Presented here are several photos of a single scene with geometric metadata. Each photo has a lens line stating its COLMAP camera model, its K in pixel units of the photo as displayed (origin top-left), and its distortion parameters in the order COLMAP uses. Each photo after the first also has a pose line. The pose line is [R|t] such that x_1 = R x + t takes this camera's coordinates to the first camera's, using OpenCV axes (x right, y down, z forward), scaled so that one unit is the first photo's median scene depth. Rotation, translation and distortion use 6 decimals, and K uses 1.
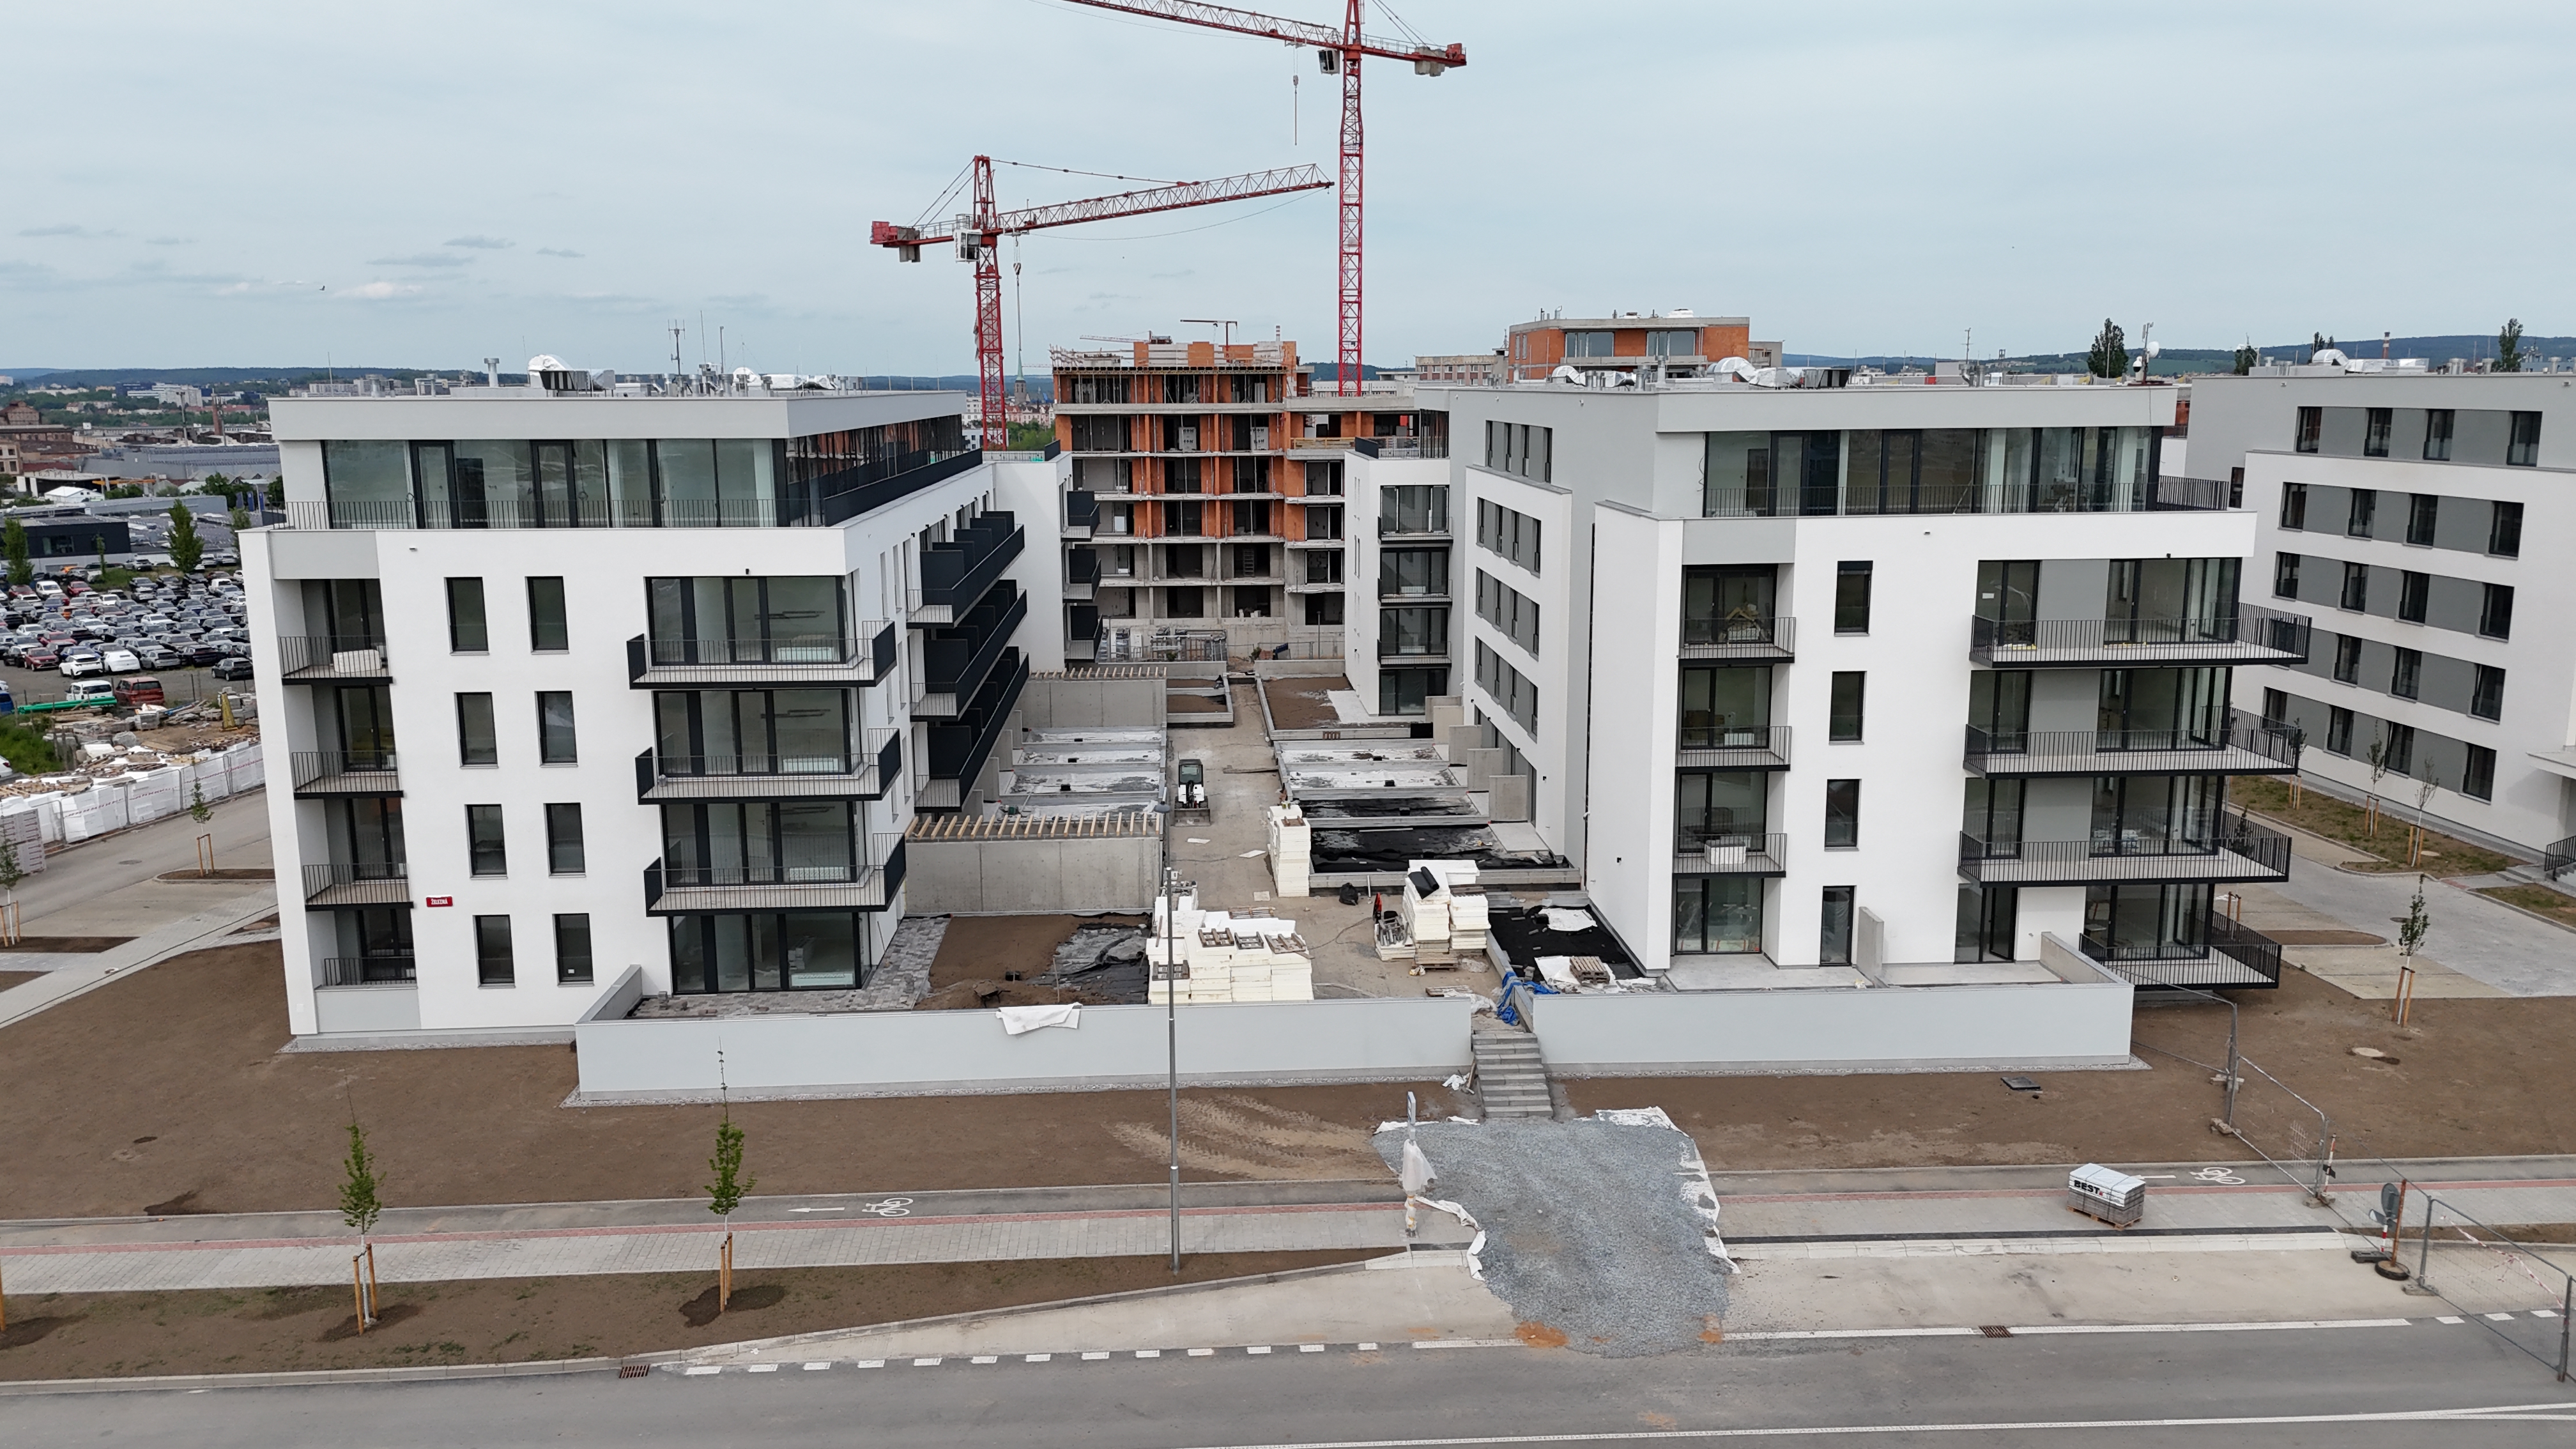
lens RADIAL K [[1879.3, 0, 1288.0], [0, 1879.3, 724.5], [0, 0, 1]] dist [0.055952, -0.049509]
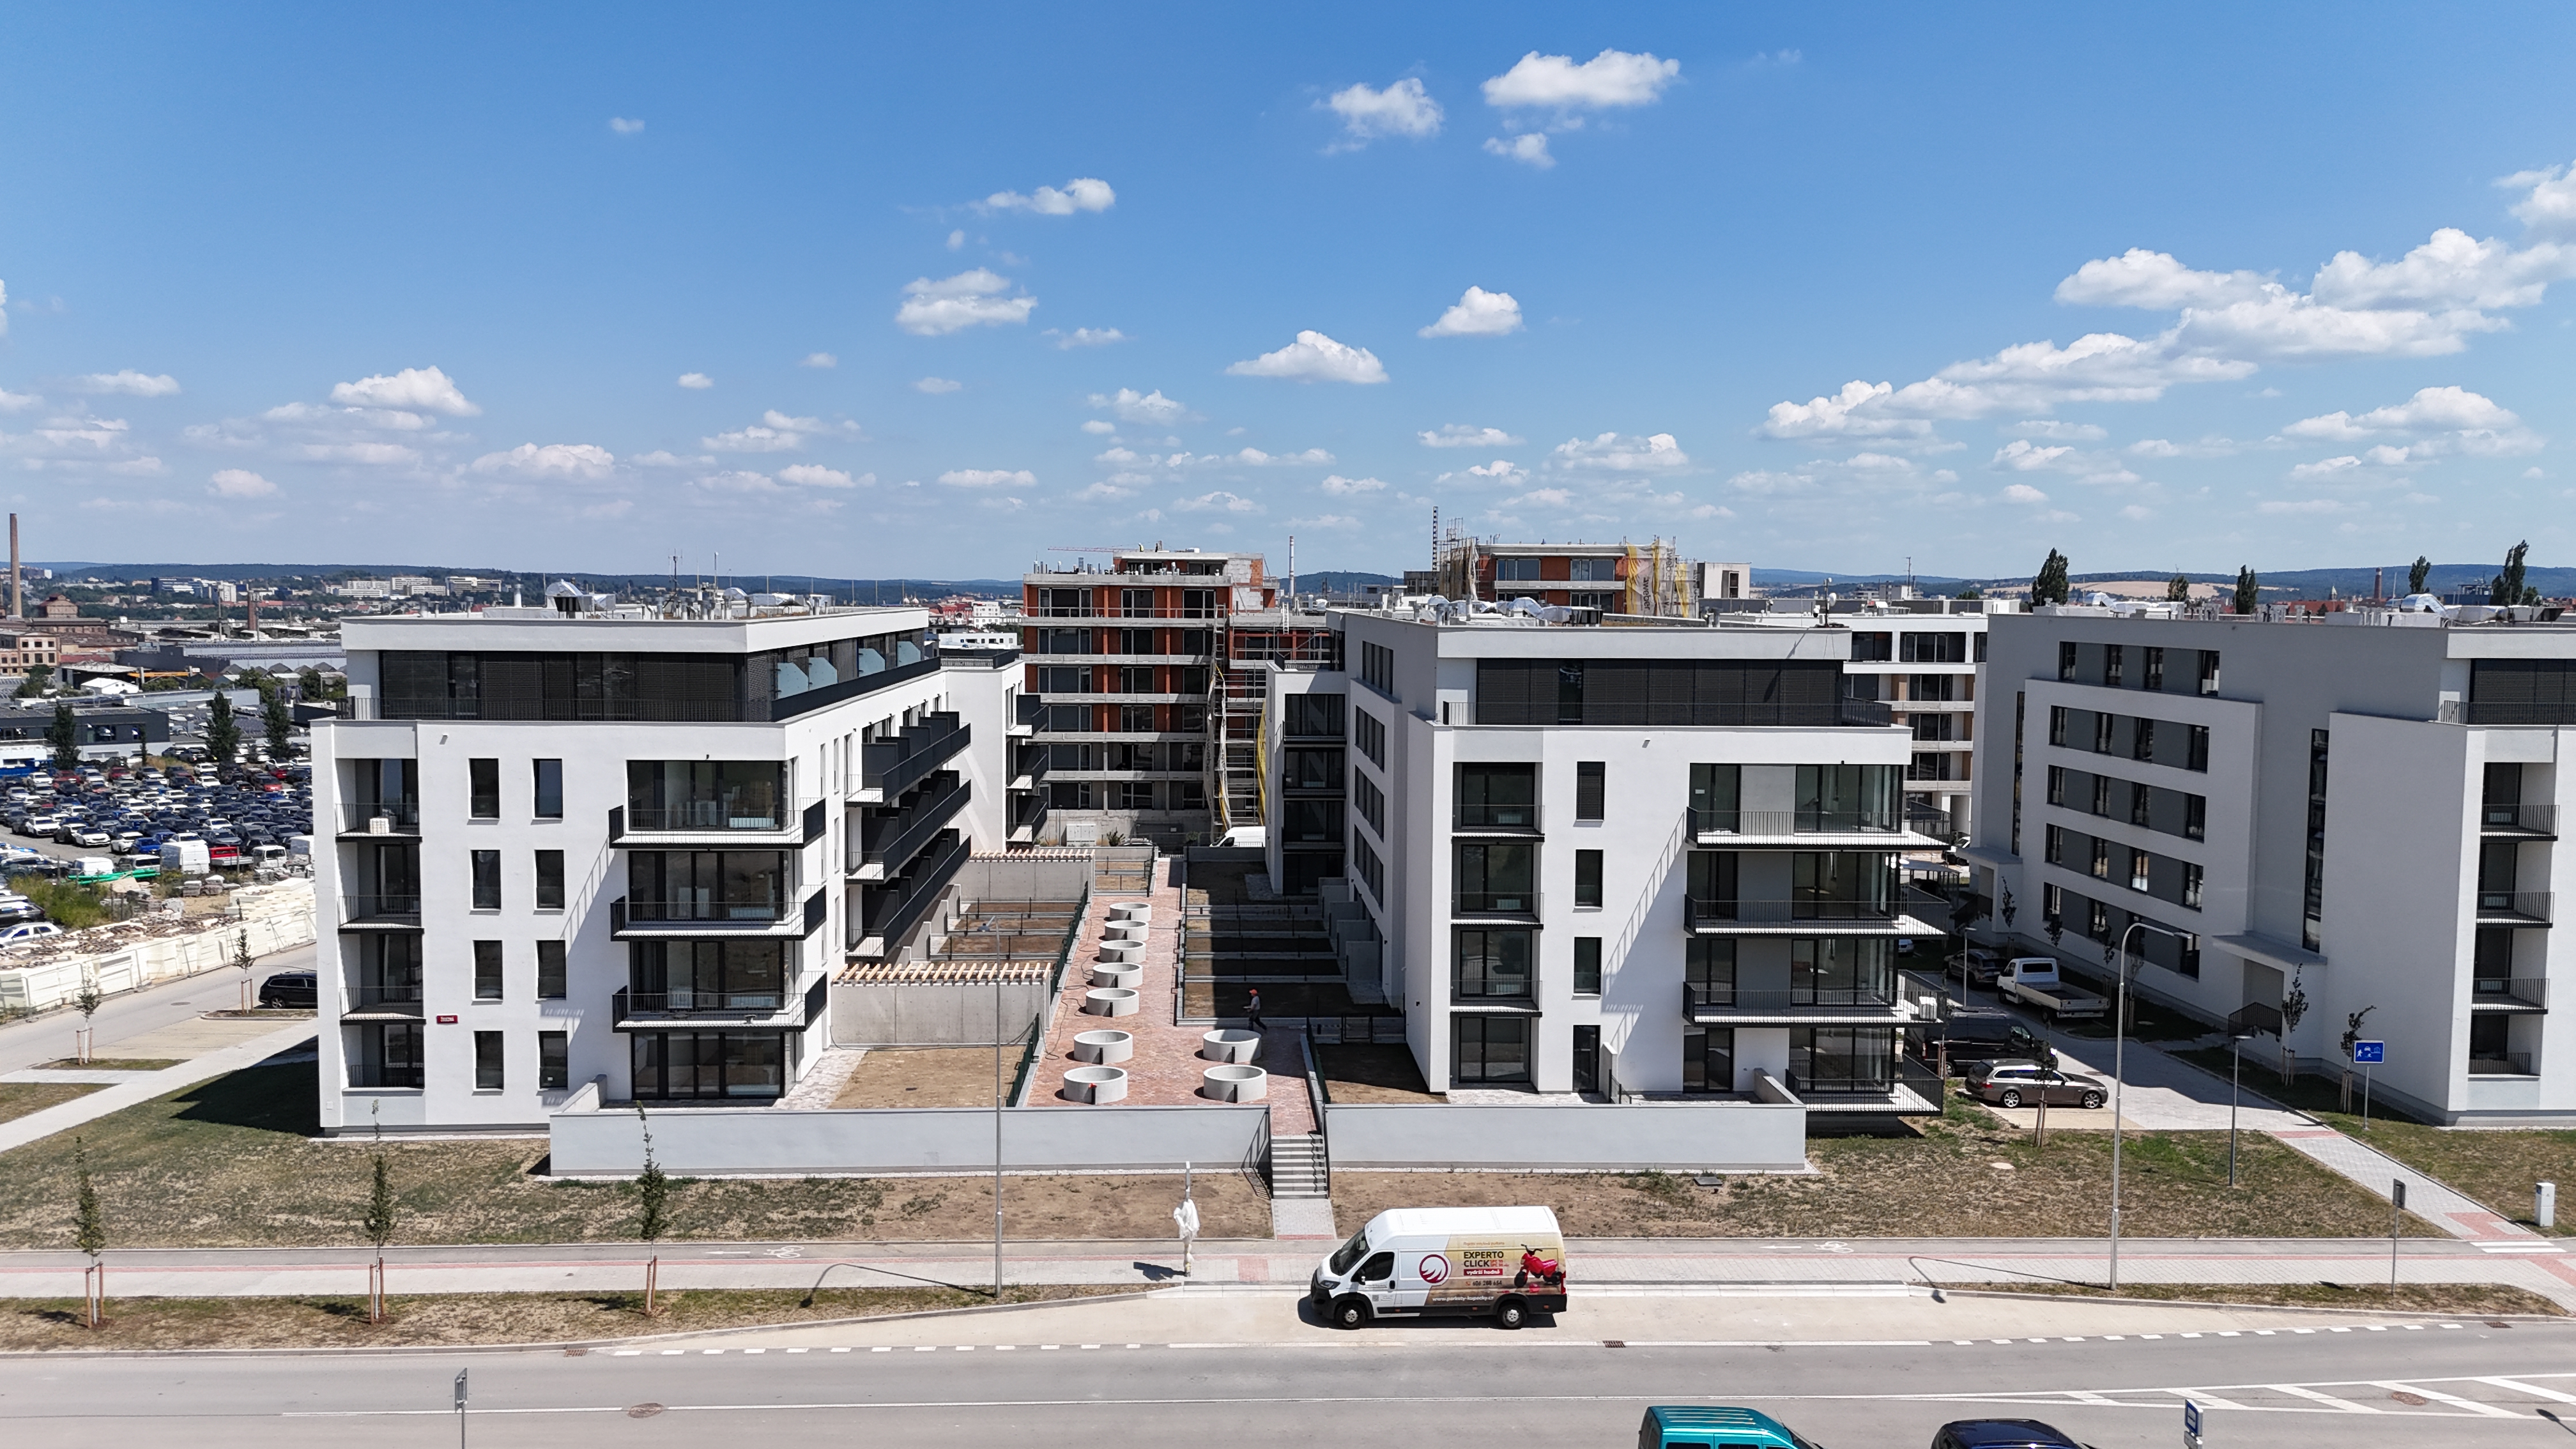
lens RADIAL K [[1918.9, 0, 1288.0], [0, 1918.9, 724.5], [0, 0, 1]] dist [0.042896, -0.006008]
pose [[0.999817, 0.013942, -0.013135, 0.114276], [-0.015276, 0.994078, -0.107590, 0.028714], [0.011557, 0.107771, 0.994109, -0.269895]]
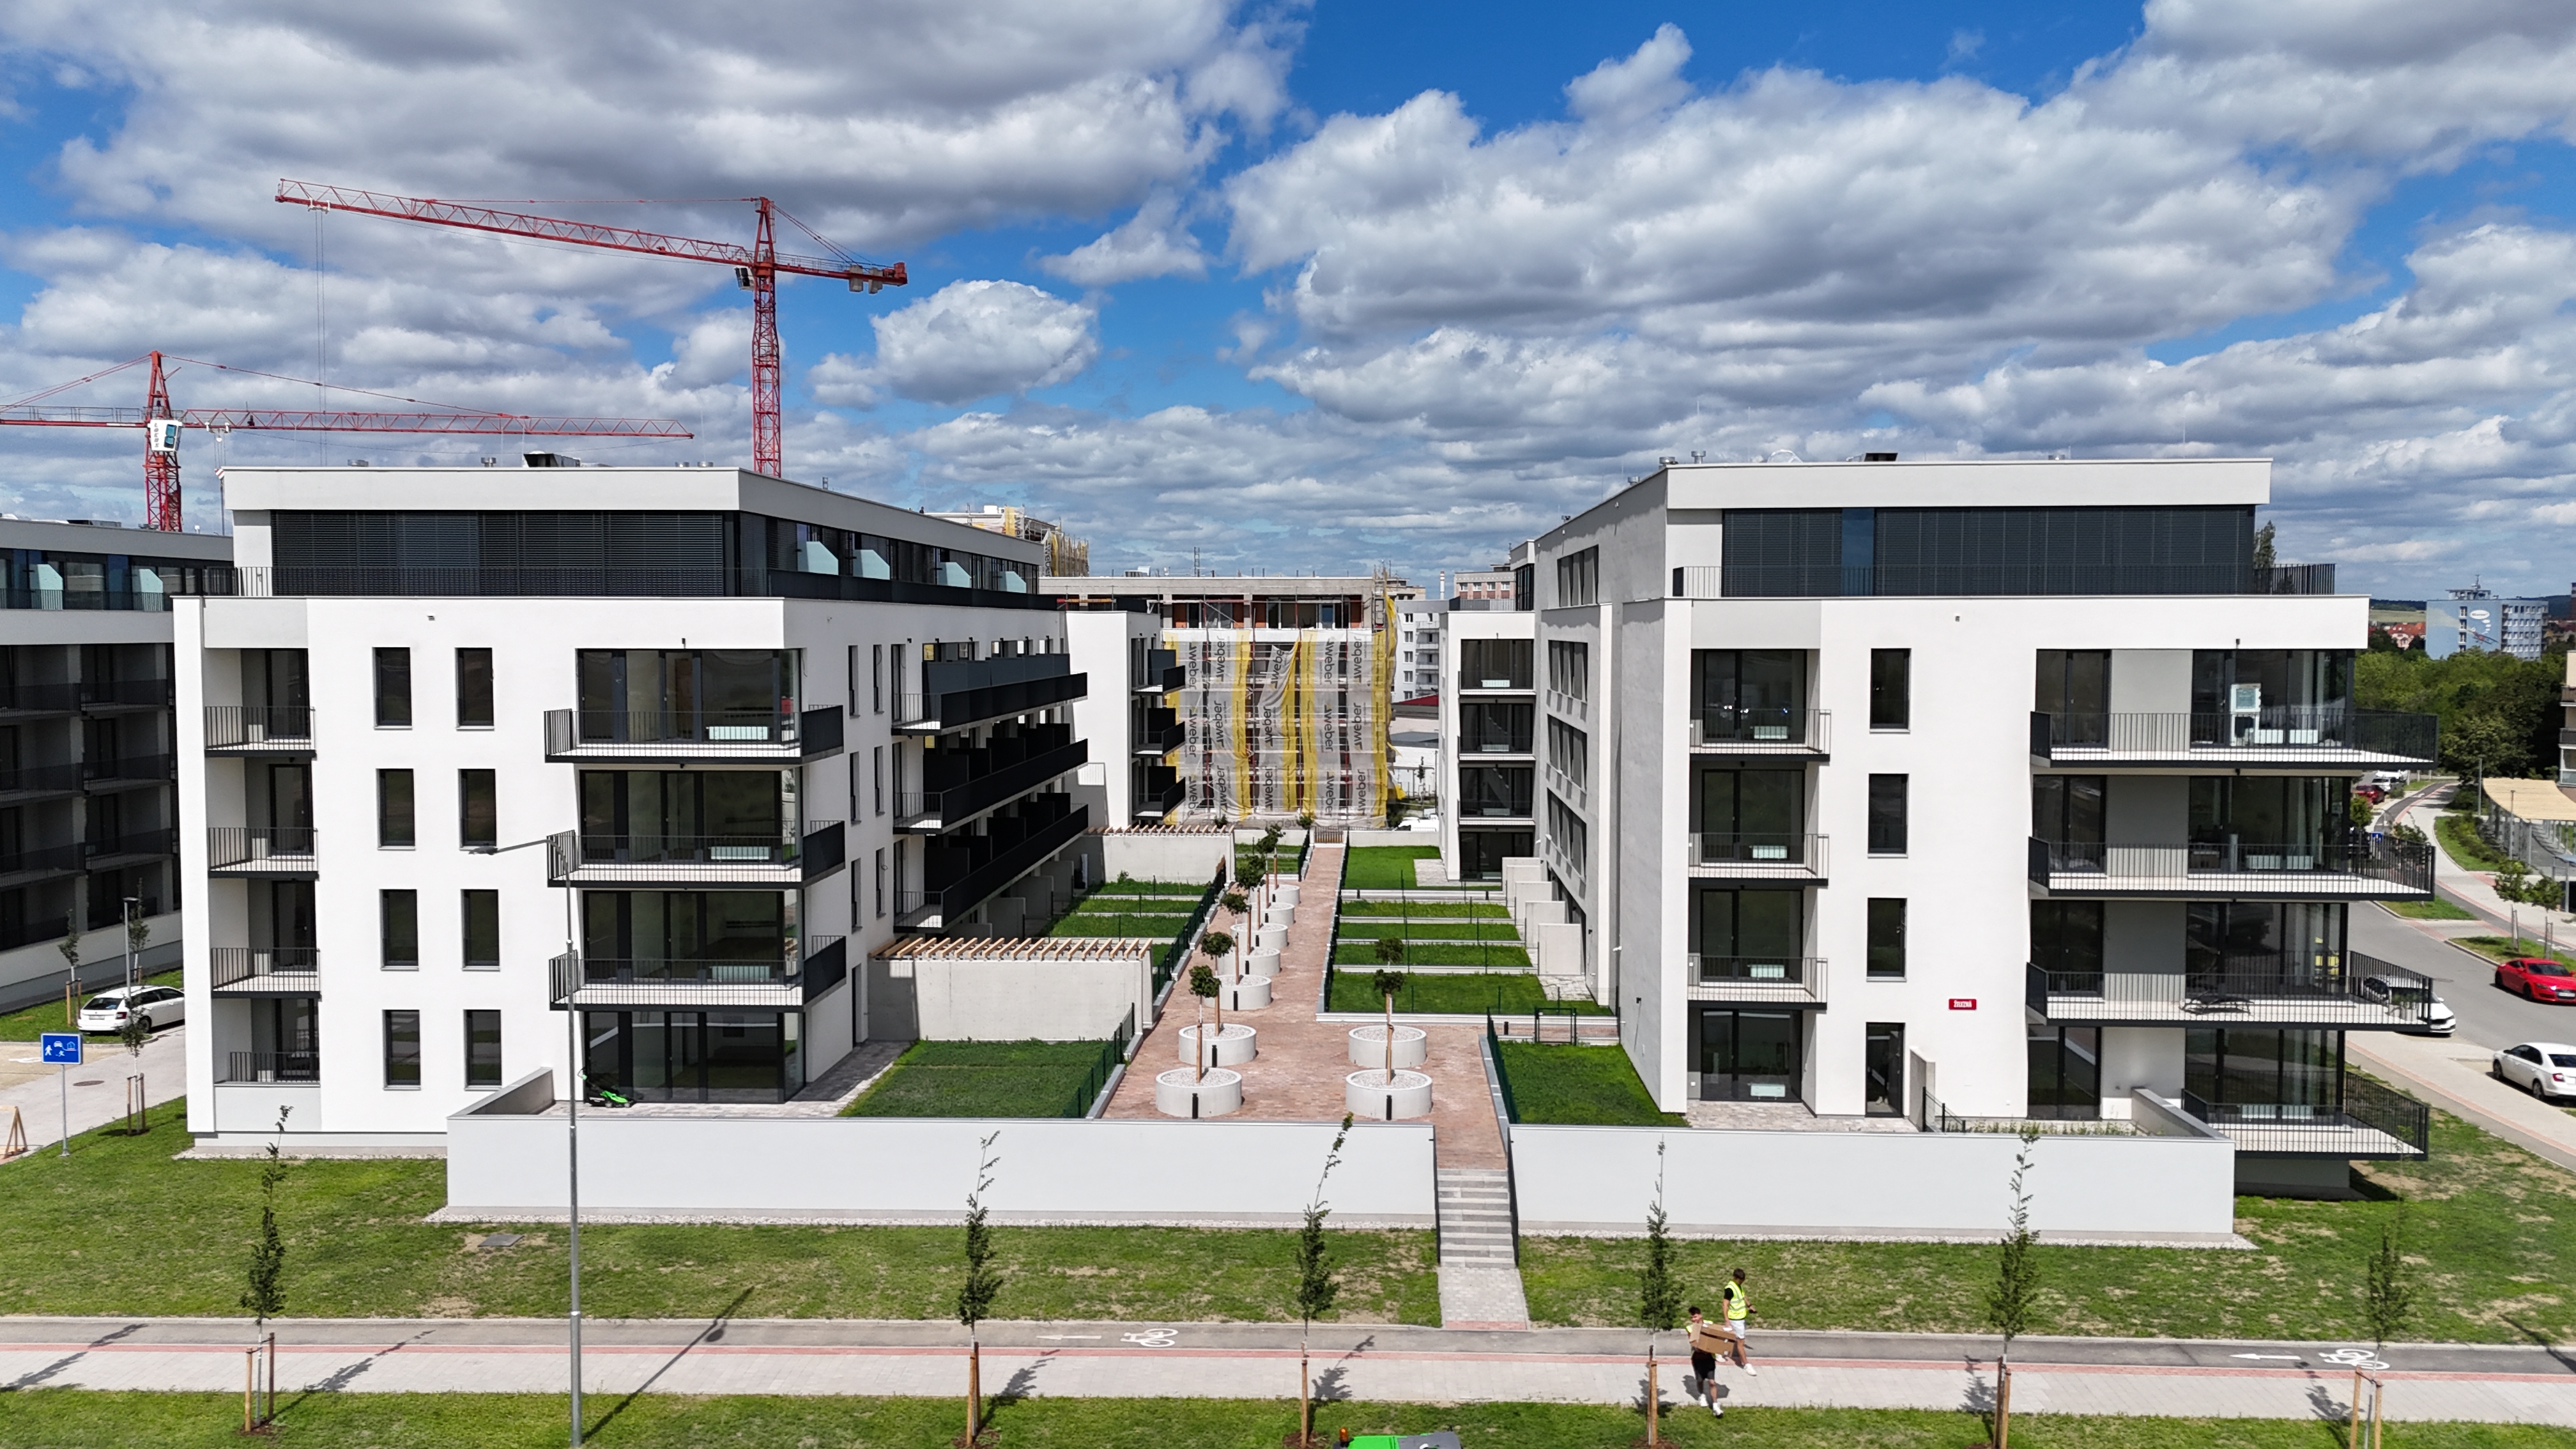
lens RADIAL K [[1855.2, 0, 1294.5], [0, 1855.2, 724.6], [0, 0, 1]] dist [0.057408, -0.048616]
pose [[0.994280, 0.011280, -0.106210, 0.114348], [-0.024893, 0.991496, -0.127737, 0.067623], [0.103866, 0.129651, 0.986105, 0.111297]]
